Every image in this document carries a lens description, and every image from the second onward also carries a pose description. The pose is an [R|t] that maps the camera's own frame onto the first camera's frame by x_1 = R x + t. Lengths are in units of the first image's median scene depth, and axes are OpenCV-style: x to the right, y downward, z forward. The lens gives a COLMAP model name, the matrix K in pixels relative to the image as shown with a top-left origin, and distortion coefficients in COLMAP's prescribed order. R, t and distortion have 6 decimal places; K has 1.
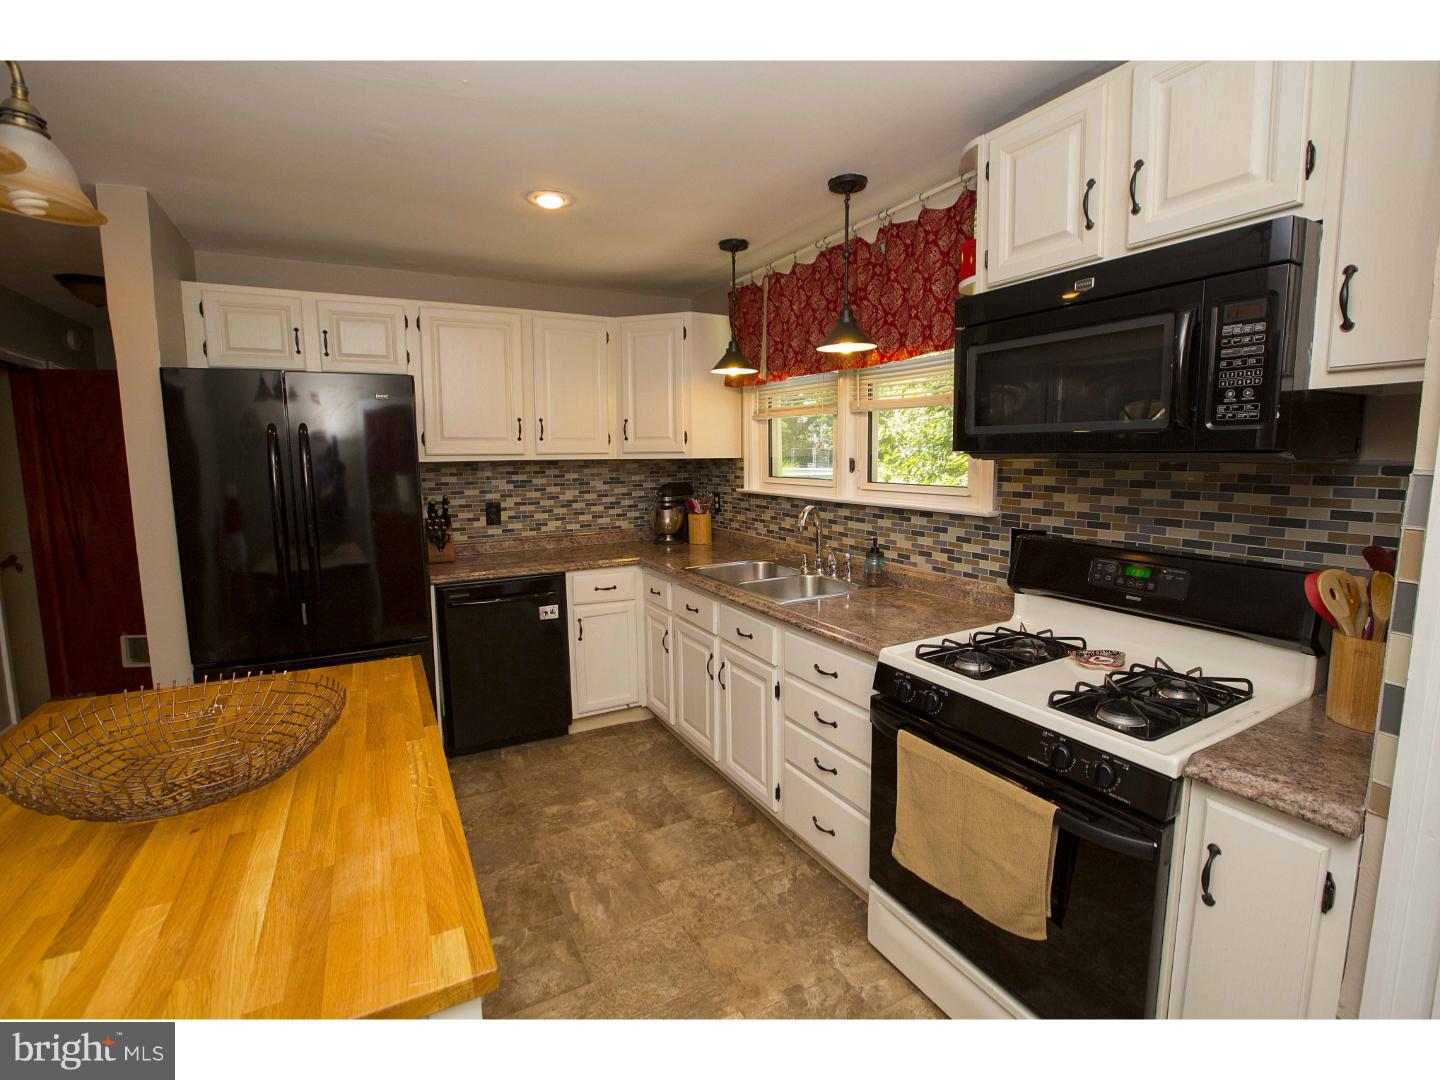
lens RADIAL K [[699.4, 0, 724.4], [0, 699.4, 539.5], [0, 0, 1]] dist [-0.036783, 0.005682]
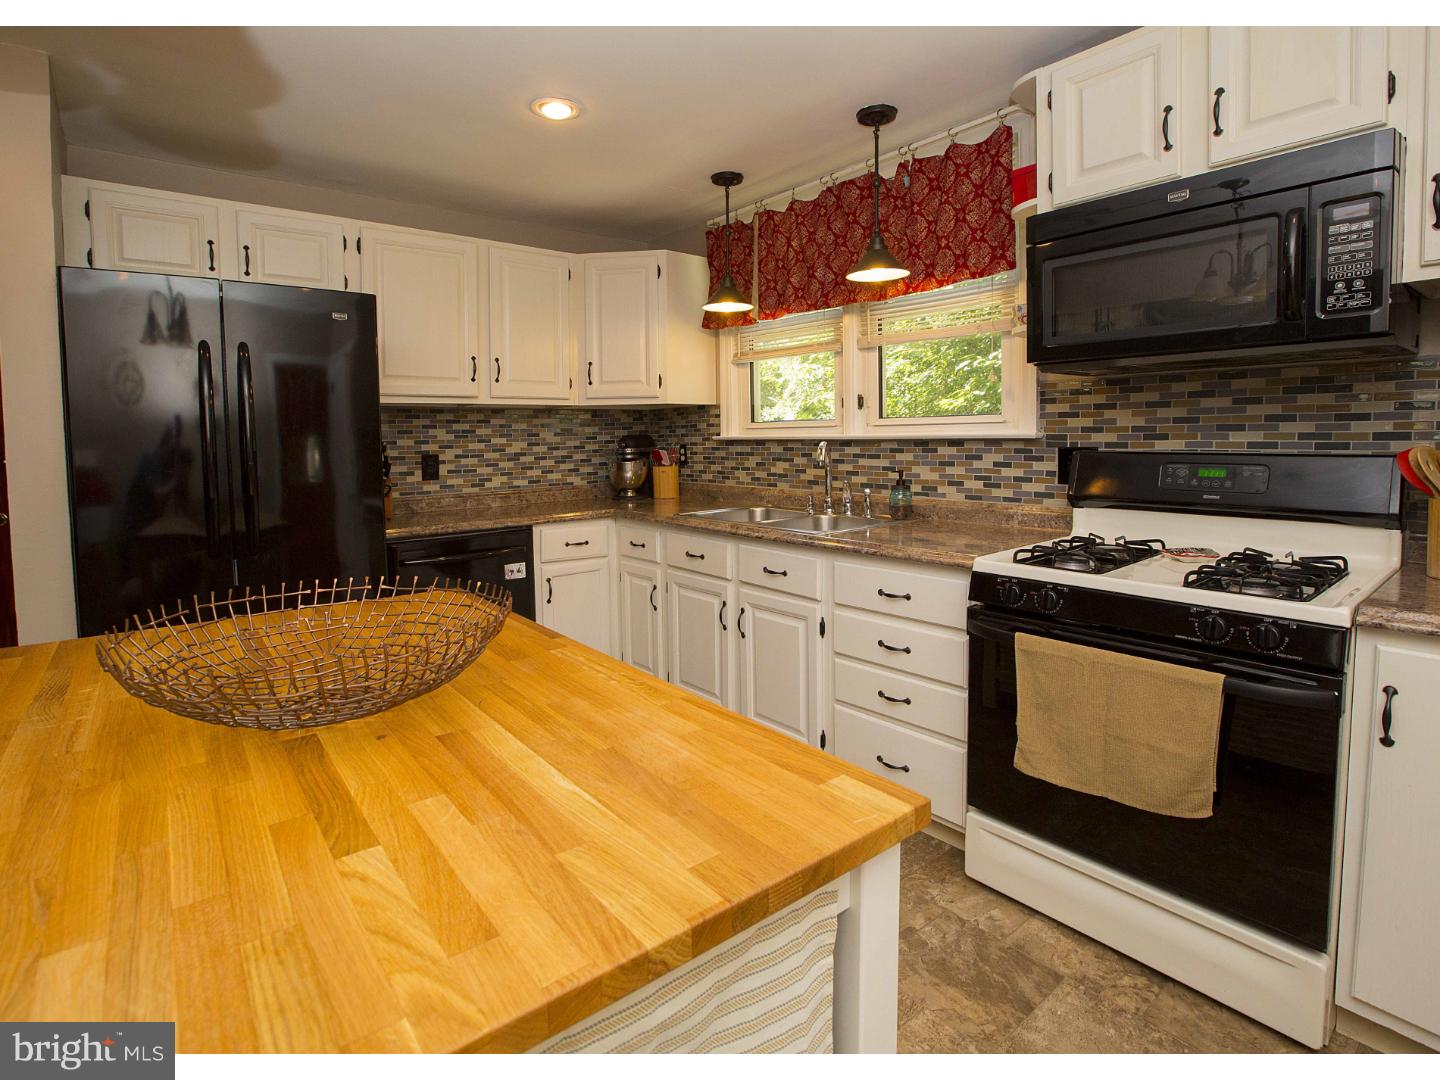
lens RADIAL K [[750.3, 0, 712.2], [0, 750.3, 479.7], [0, 0, 1]] dist [-0.036848, 0.010063]
pose [[0.982187, -0.003761, 0.187870, -0.271970], [0.018324, 0.996952, -0.075841, 0.096761], [-0.187013, 0.077932, 0.979261, 0.026545]]
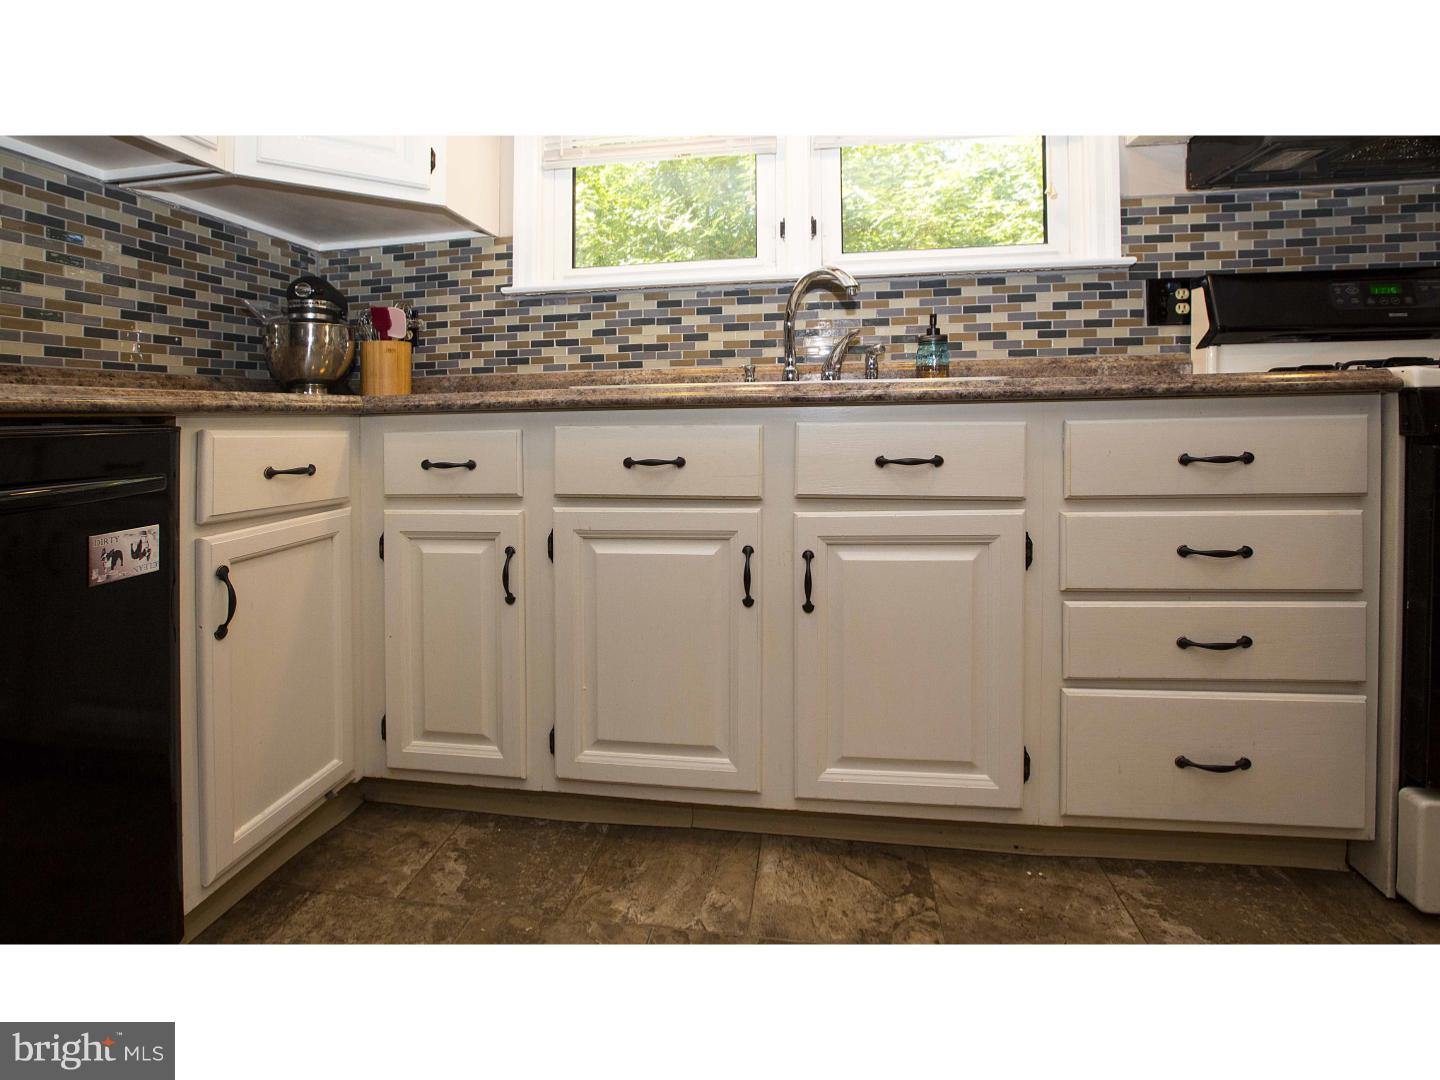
lens RADIAL K [[637.2, 0, 683.1], [0, 637.2, 426.3], [0, 0, 1]] dist [-0.034183, 0.004212]
pose [[0.597876, 0.003082, 0.801583, -0.459288], [0.111208, 0.990003, -0.086753, 0.144942], [-0.793837, 0.141010, 0.591556, 0.955692]]
